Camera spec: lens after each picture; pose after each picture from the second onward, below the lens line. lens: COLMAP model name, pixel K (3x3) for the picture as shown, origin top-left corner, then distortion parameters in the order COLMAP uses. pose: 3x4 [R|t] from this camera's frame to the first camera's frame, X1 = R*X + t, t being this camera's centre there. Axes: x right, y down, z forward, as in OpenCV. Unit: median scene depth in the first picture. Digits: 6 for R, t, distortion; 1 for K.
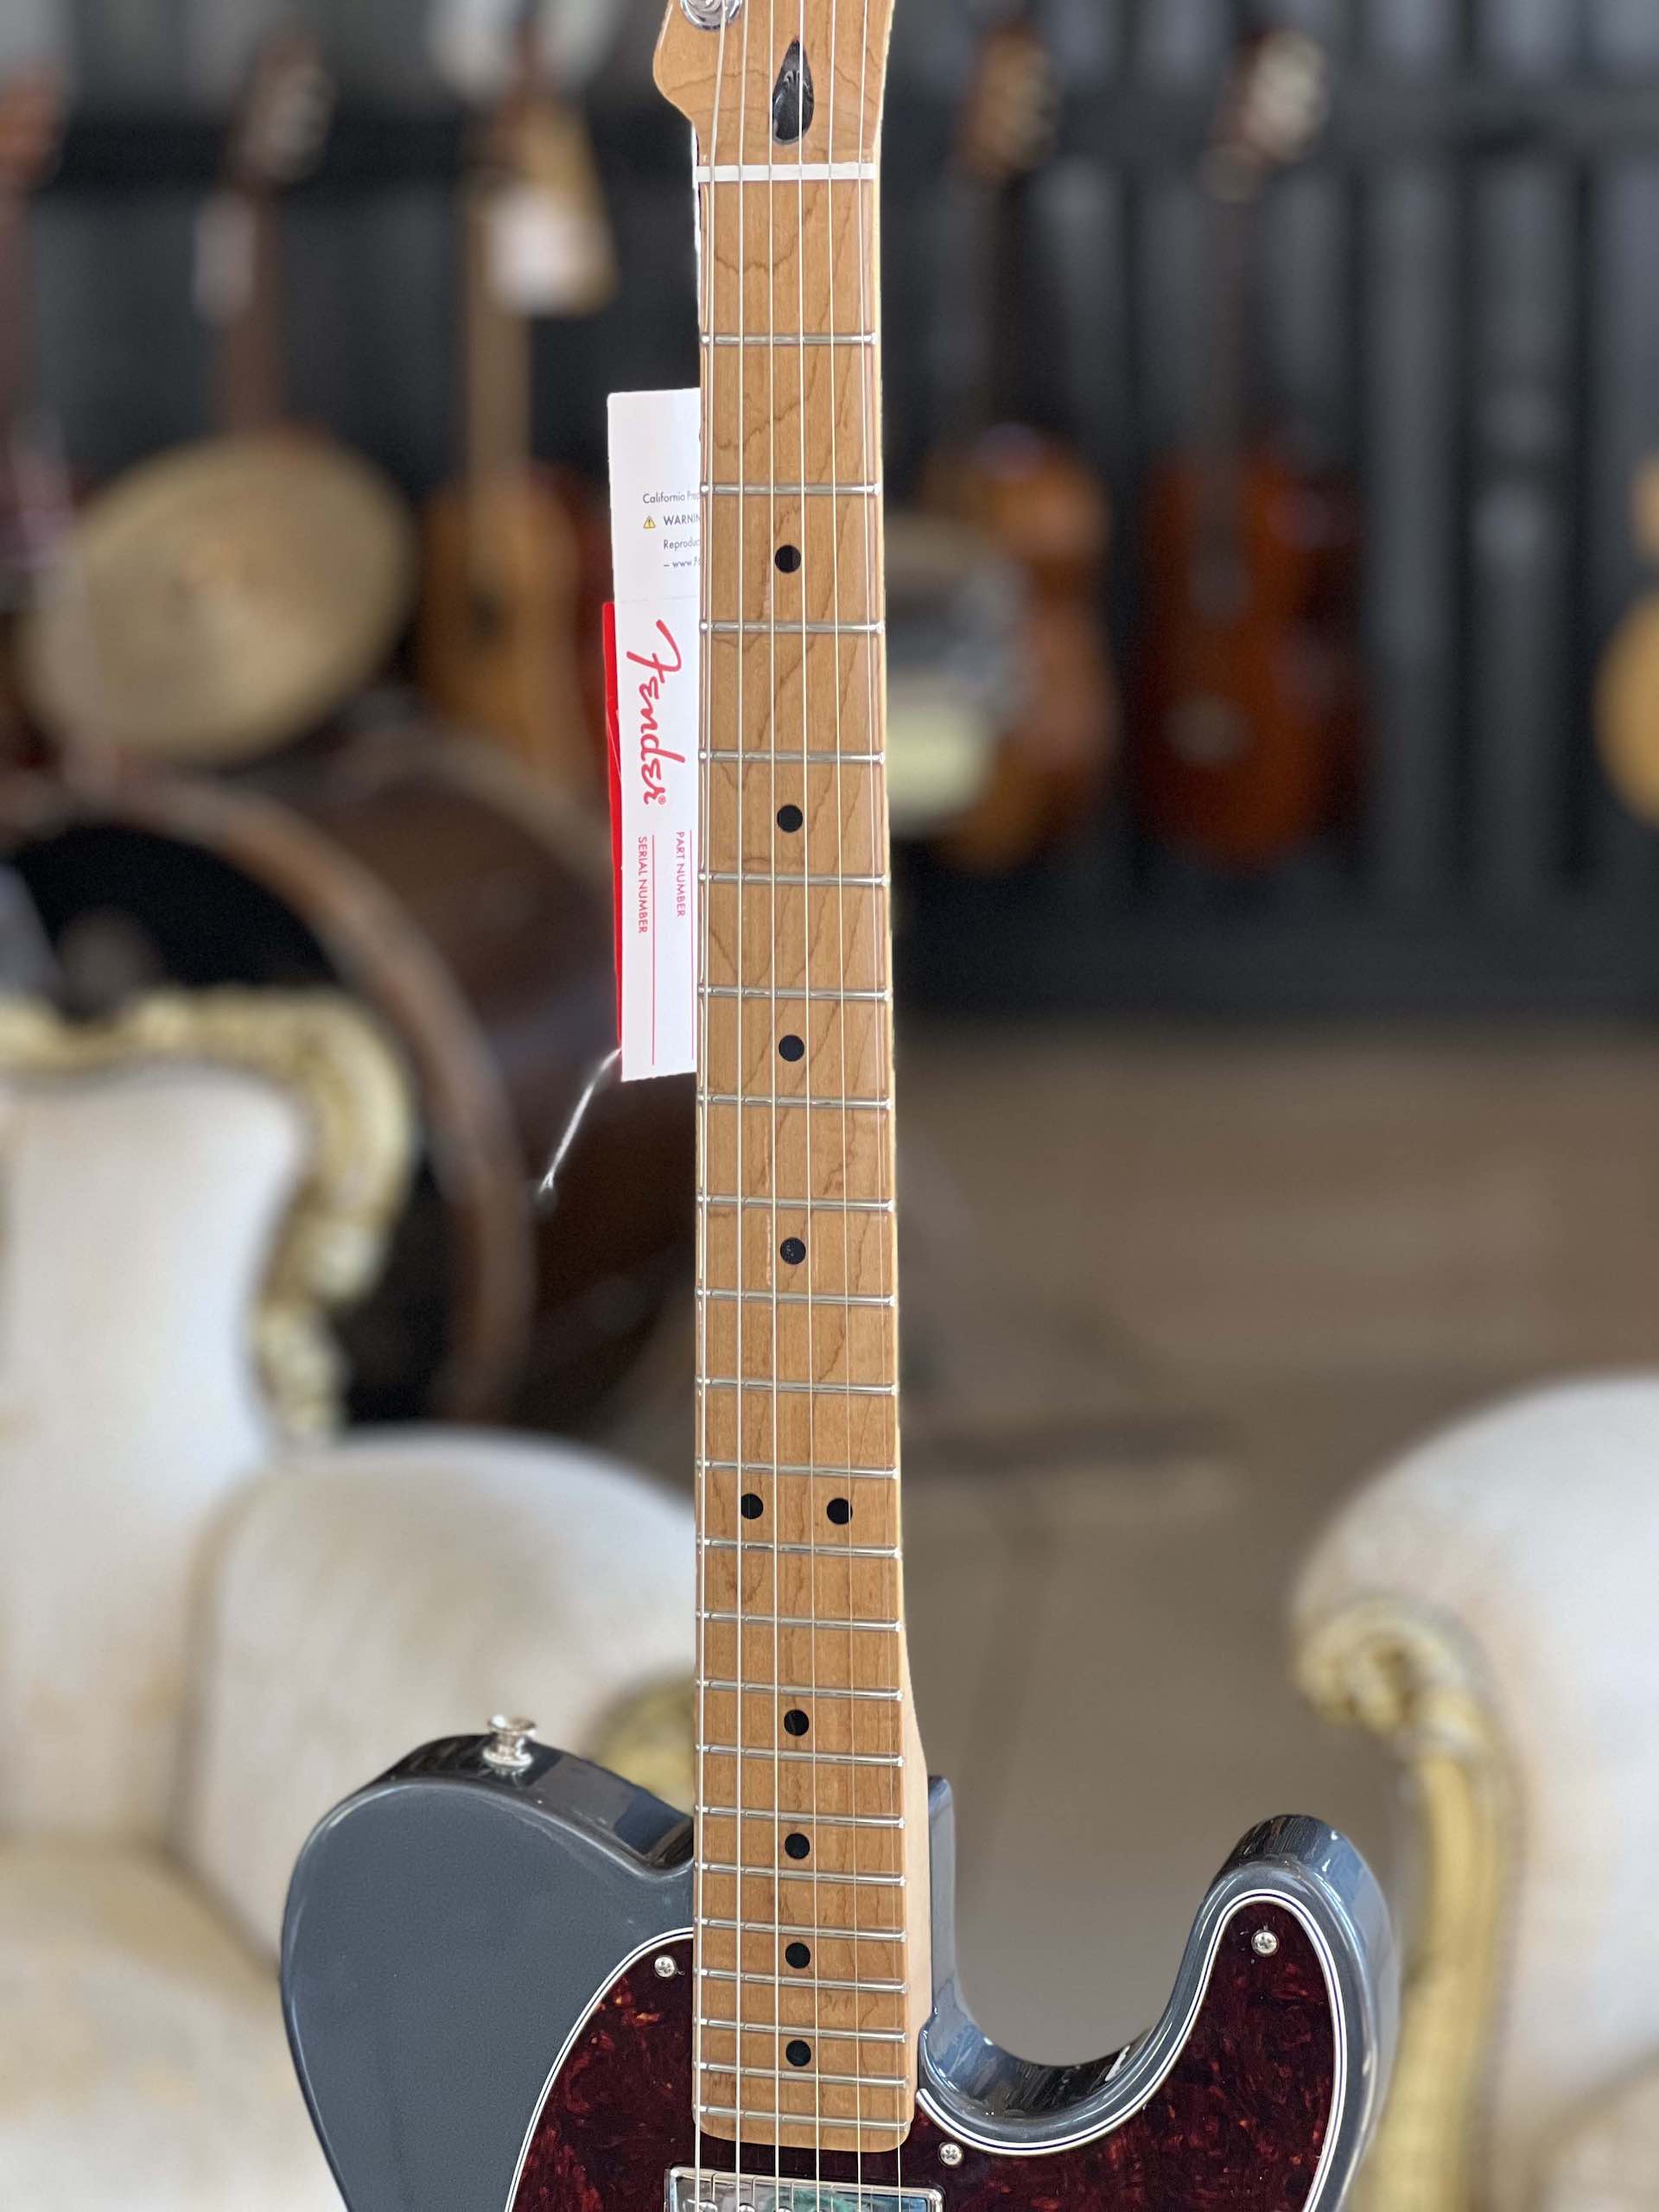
lens RADIAL K [[5066.3, 0, 829.5], [0, 5066.3, 1106.0], [0, 0, 1]] dist [-0.220450, 4.128752]
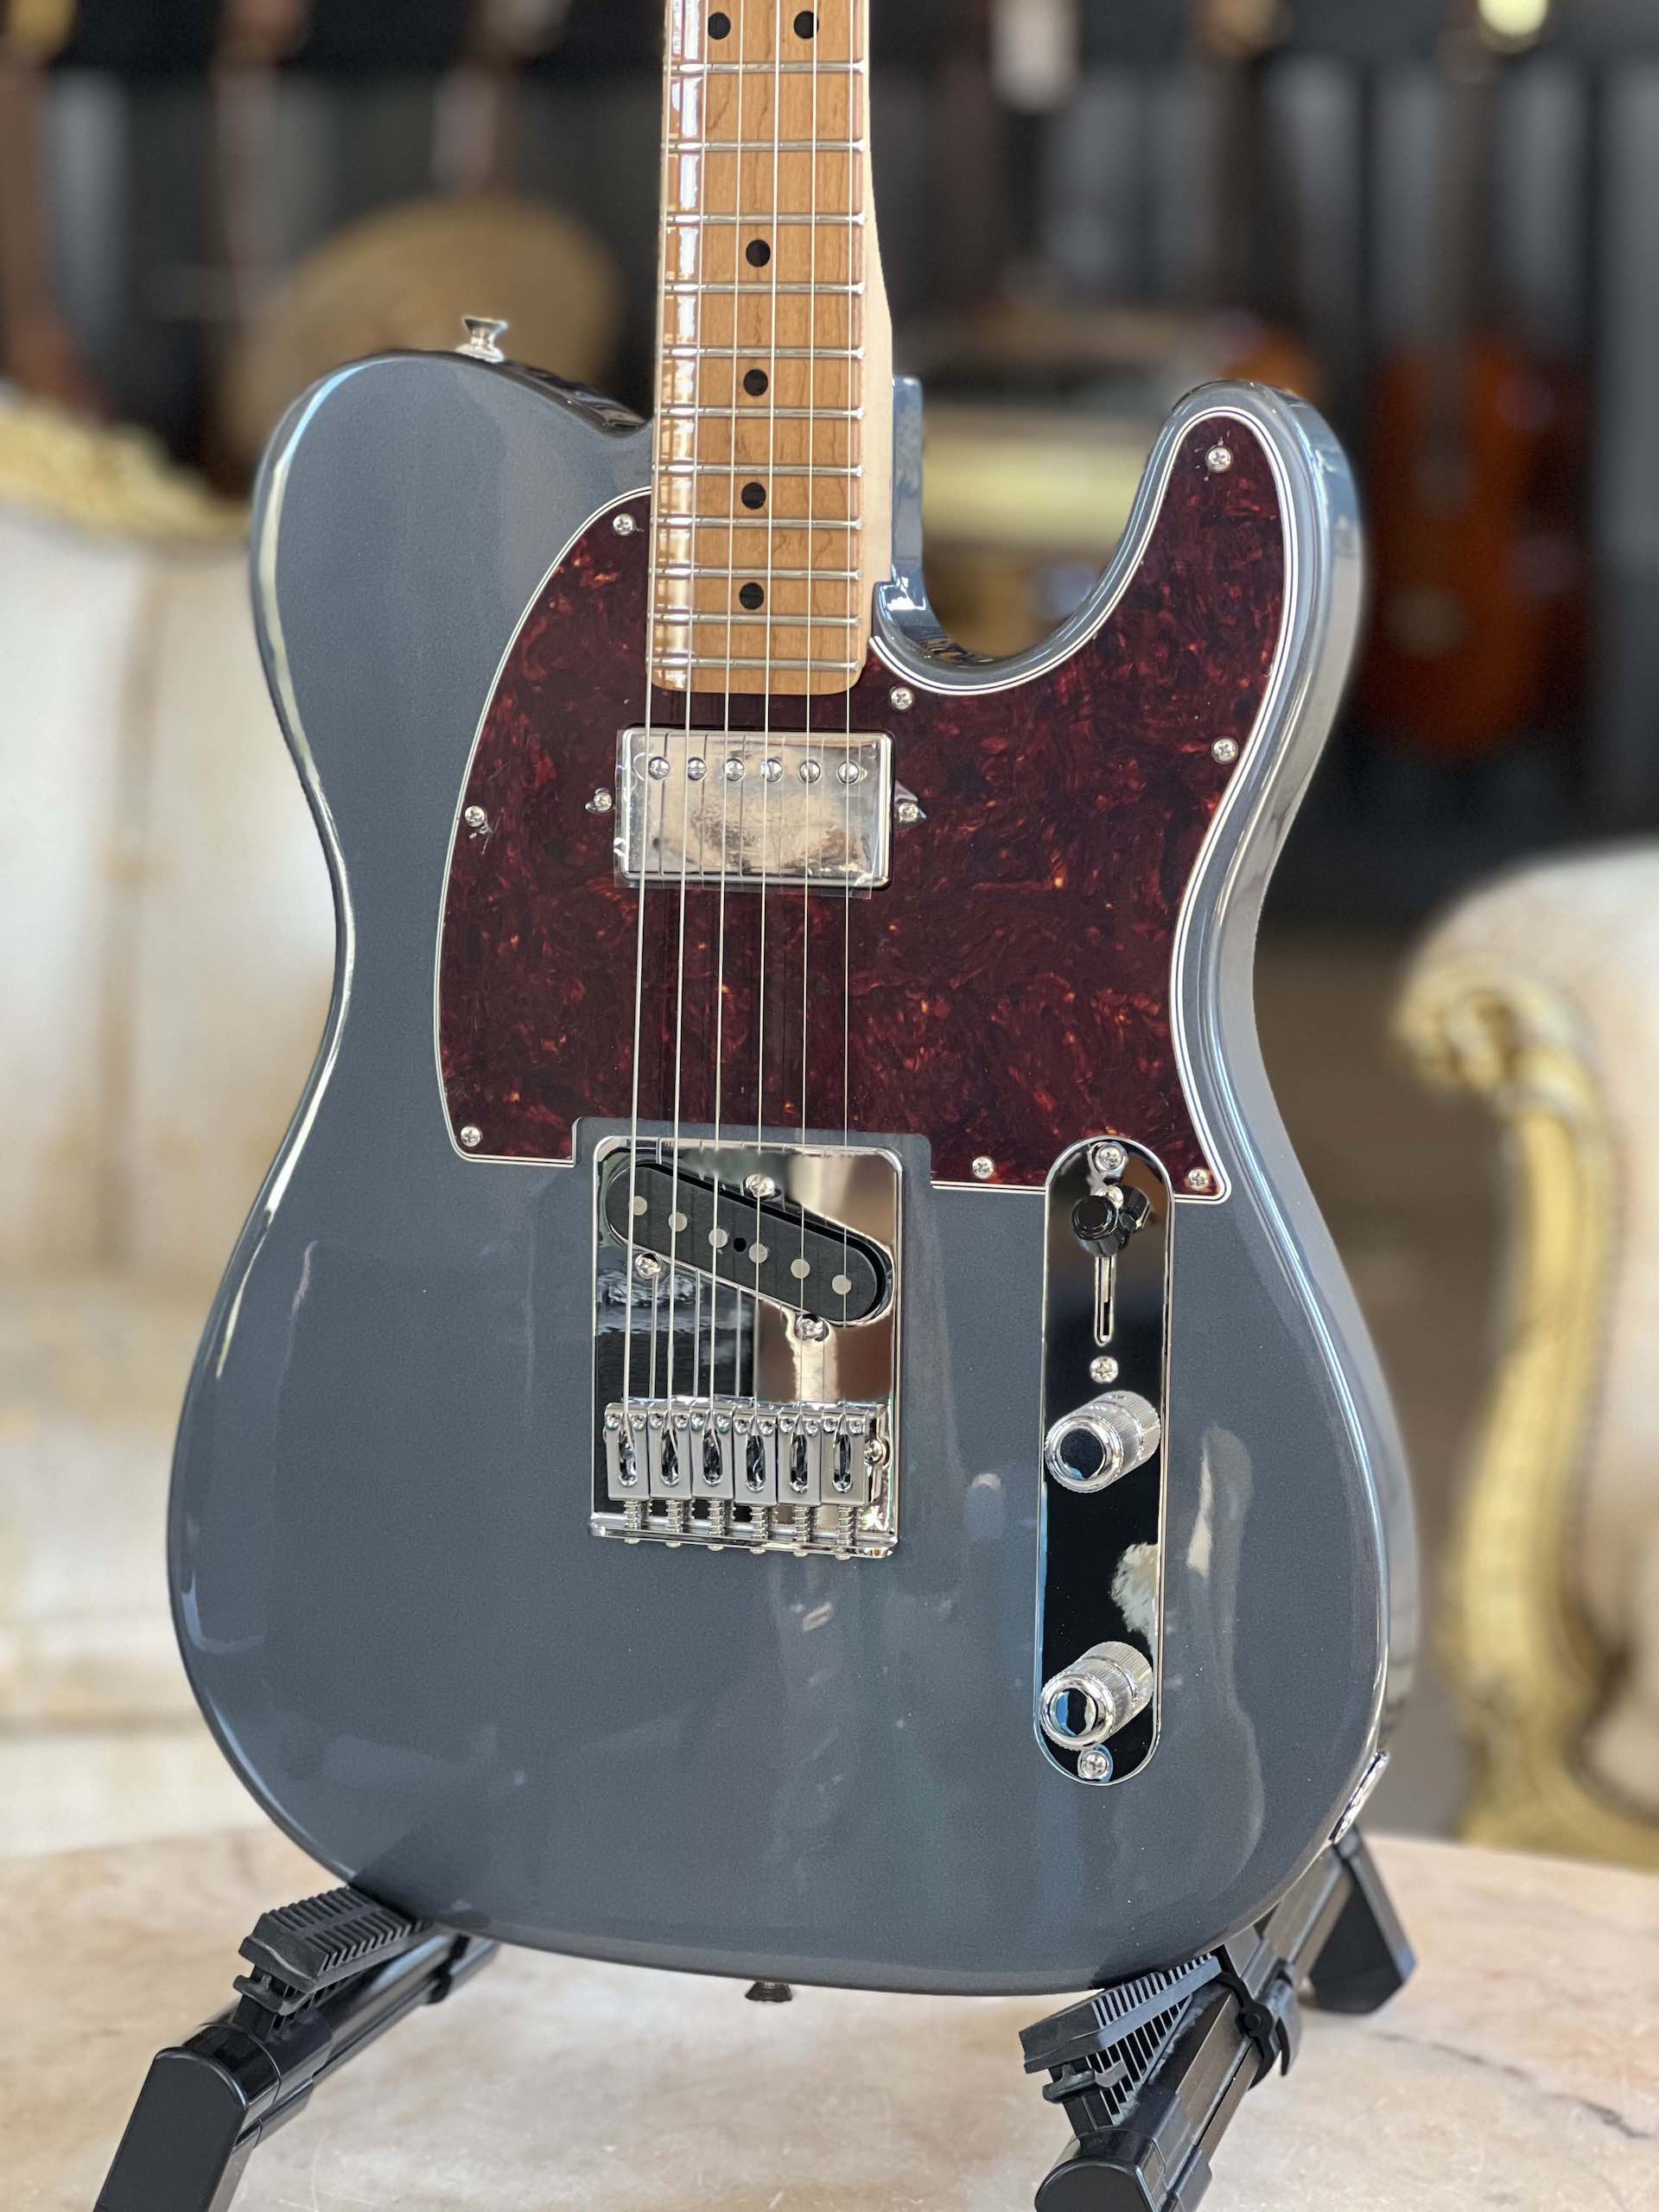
lens RADIAL K [[5066.3, 0, 829.5], [0, 5066.3, 1106.0], [0, 0, 1]] dist [-0.220450, 4.128752]
pose [[0.998276, 0.029490, -0.050746, 0.062775], [-0.030950, 0.999122, -0.028234, 0.316325], [0.049869, 0.029756, 0.998312, 0.011033]]
